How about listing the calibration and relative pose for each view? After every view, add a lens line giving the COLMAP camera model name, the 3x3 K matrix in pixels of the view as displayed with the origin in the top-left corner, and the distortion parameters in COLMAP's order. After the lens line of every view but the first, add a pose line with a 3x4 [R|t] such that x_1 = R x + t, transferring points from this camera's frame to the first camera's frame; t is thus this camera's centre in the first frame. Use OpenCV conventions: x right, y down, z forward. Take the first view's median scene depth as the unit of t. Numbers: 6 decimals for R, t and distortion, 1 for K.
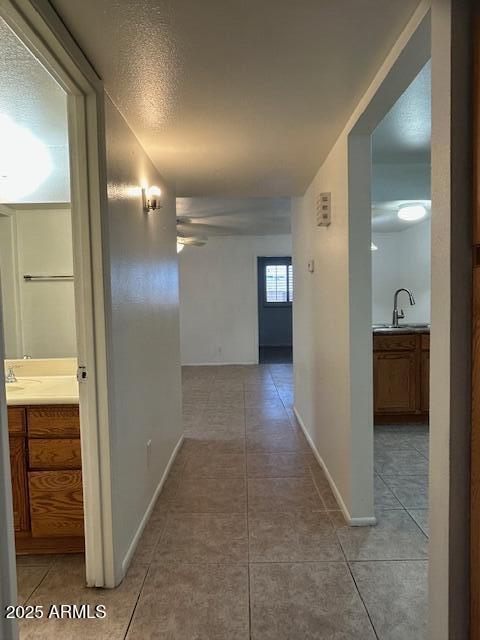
lens RADIAL K [[409.5, 0, 243.0], [0, 409.5, 319.2], [0, 0, 1]] dist [0.000368, -0.001746]
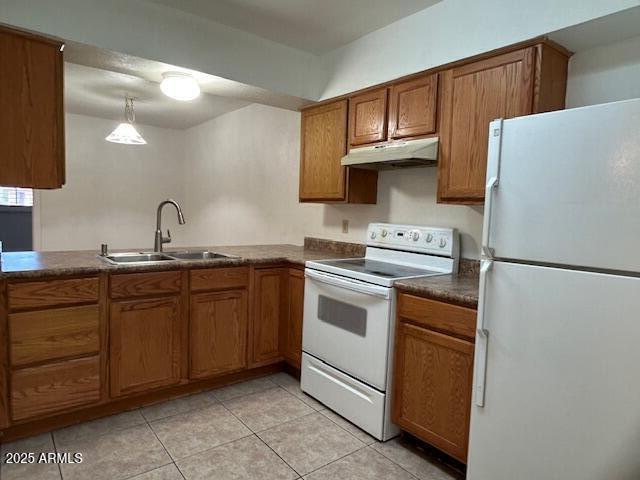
lens RADIAL K [[409.5, 0, 318.9], [0, 409.5, 238.6], [0, 0, 1]] dist [0.000368, -0.001746]
pose [[0.774466, 0.017470, 0.632374, 0.167457], [-0.028431, 0.999570, 0.007206, -0.024596], [-0.631976, -0.023560, 0.774630, 0.335129]]
